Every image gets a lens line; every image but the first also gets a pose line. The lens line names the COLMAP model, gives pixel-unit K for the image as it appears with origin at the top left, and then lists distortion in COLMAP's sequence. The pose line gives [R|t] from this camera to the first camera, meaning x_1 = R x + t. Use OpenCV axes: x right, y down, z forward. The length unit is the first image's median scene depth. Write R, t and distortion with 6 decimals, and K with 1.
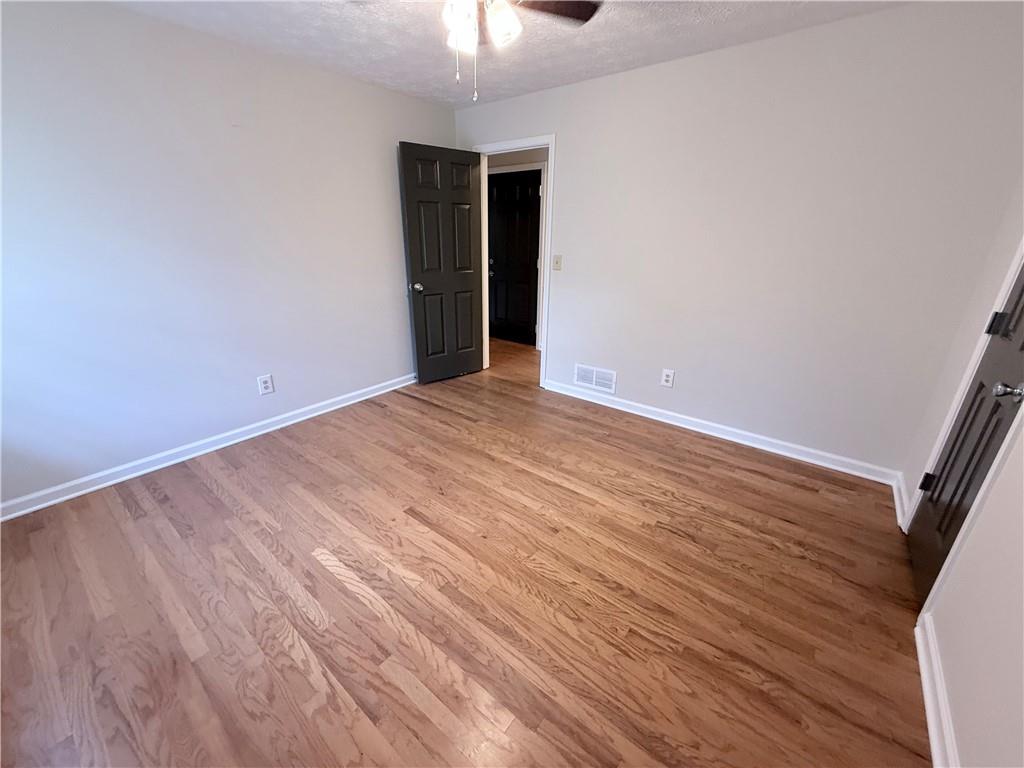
lens RADIAL K [[405.8, 0, 510.1], [0, 405.8, 384.0], [0, 0, 1]] dist [0.000982, -0.000374]
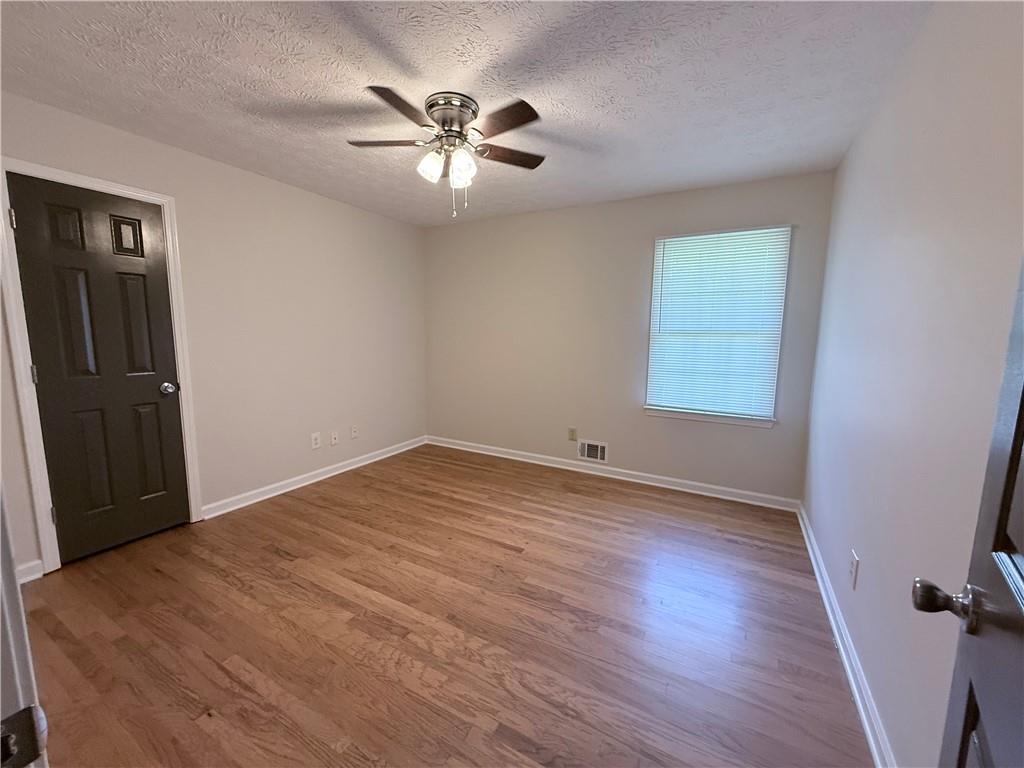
lens RADIAL K [[405.8, 0, 510.1], [0, 405.8, 384.0], [0, 0, 1]] dist [0.000982, -0.000374]
pose [[-0.986424, 0.000996, -0.164213, -0.038671], [-0.075943, 0.883856, 0.461552, -0.645730], [0.145600, 0.467757, -0.871782, 1.847067]]
